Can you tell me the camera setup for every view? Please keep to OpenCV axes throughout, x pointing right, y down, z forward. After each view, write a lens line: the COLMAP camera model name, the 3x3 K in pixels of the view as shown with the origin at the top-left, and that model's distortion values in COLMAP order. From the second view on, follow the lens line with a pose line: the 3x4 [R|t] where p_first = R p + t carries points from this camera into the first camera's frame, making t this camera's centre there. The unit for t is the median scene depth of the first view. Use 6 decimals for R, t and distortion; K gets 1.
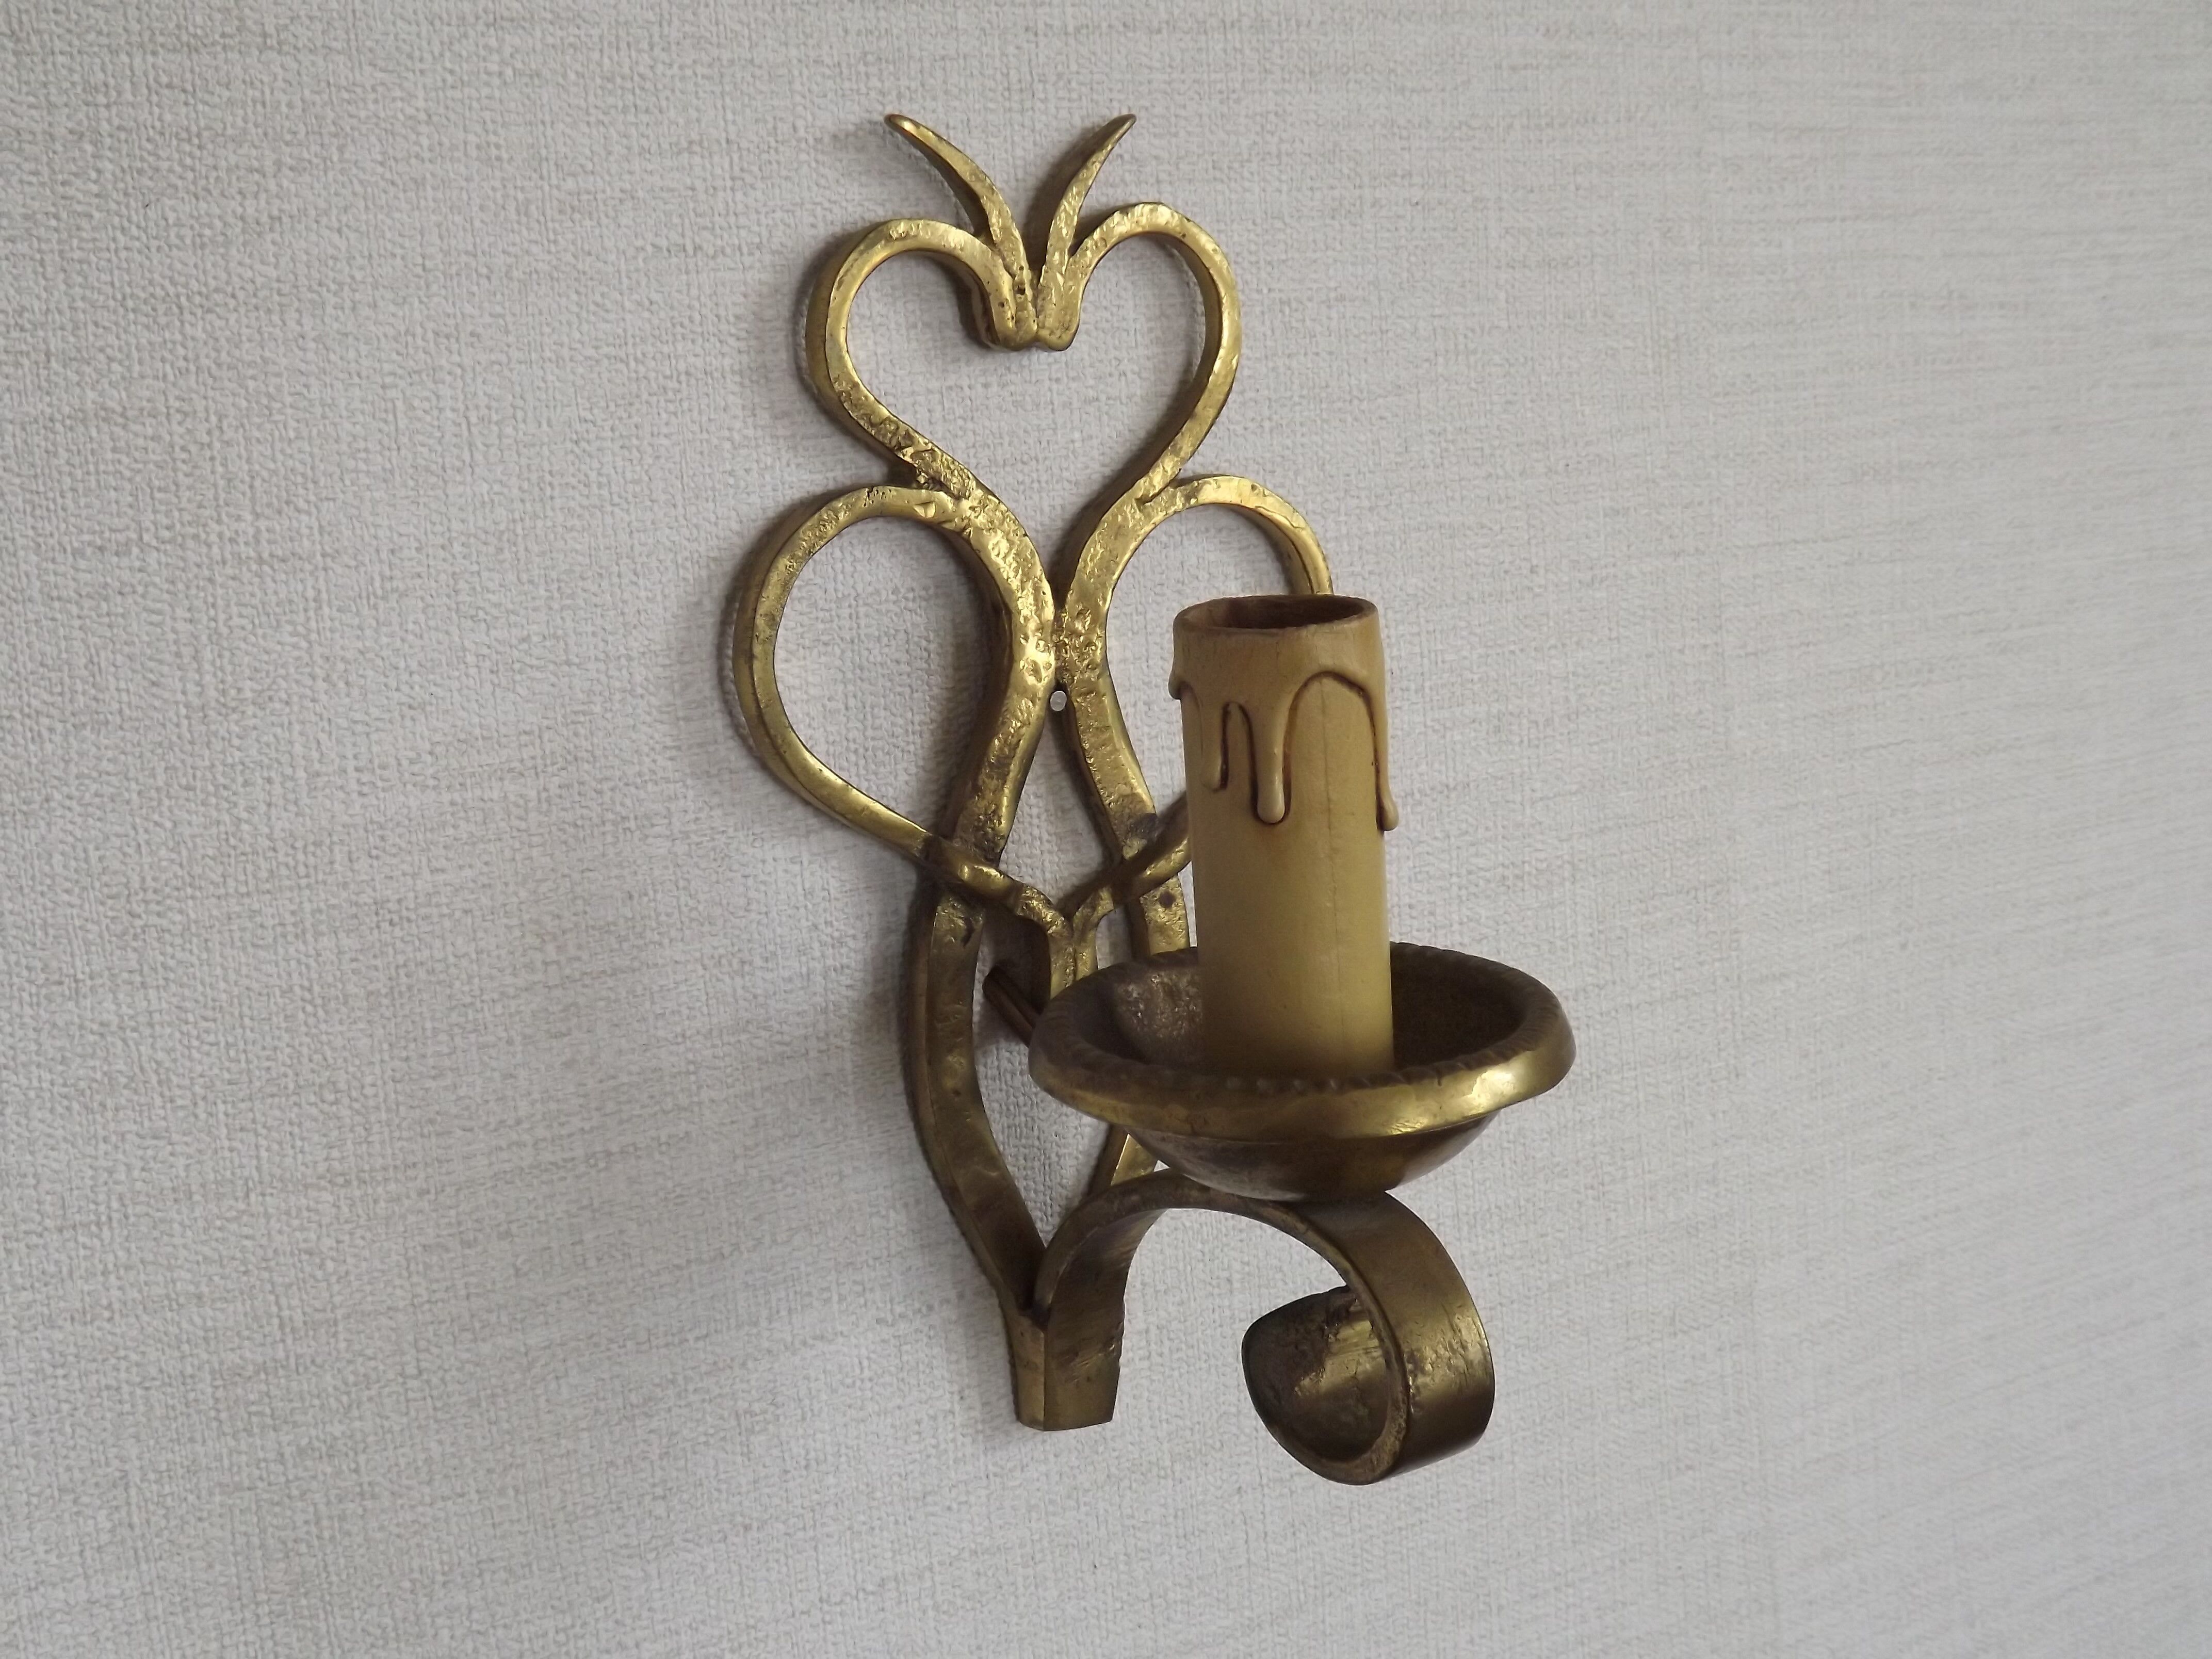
lens RADIAL K [[3081.1, 0, 1118.3], [0, 3081.1, 816.7], [0, 0, 1]] dist [-0.120798, 0.000000]
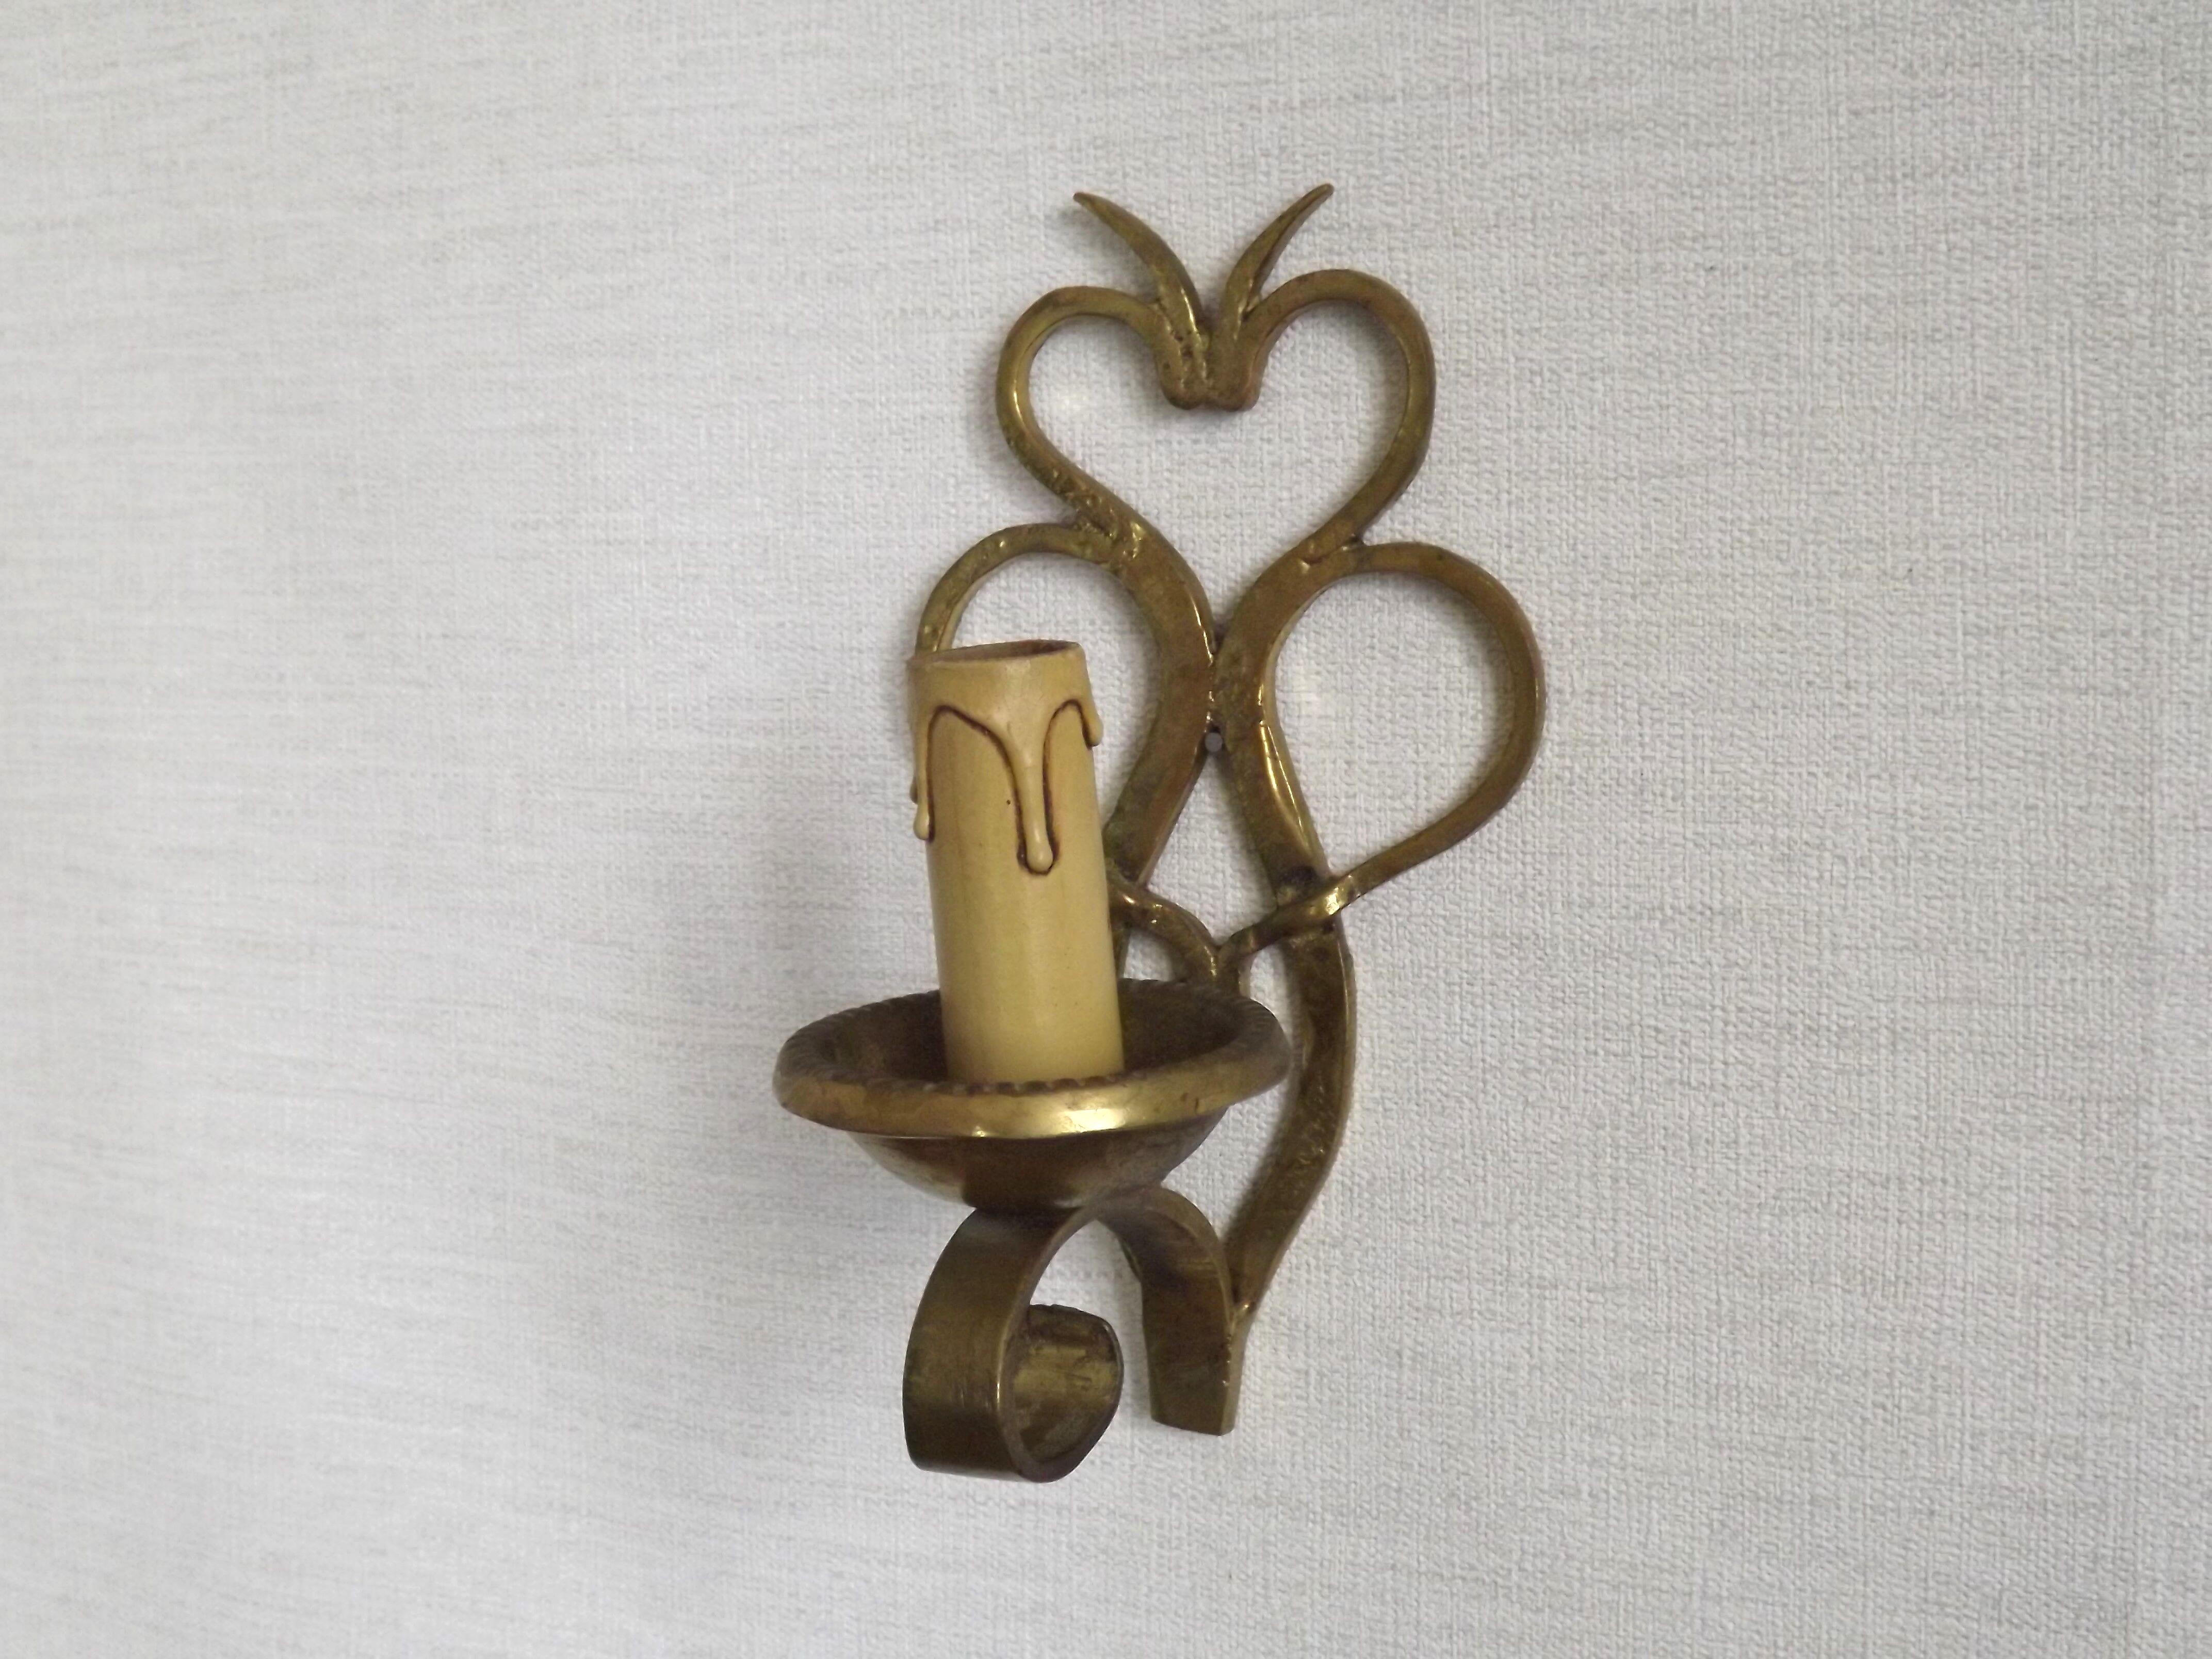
lens RADIAL K [[3081.1, 0, 1066.7], [0, 3081.1, 913.6], [0, 0, 1]] dist [-0.120798, 0.000000]
pose [[0.534438, 0.160896, -0.829752, 0.893549], [-0.157997, 0.983427, 0.088930, -0.069387], [0.830309, 0.083571, 0.551002, 0.402666]]
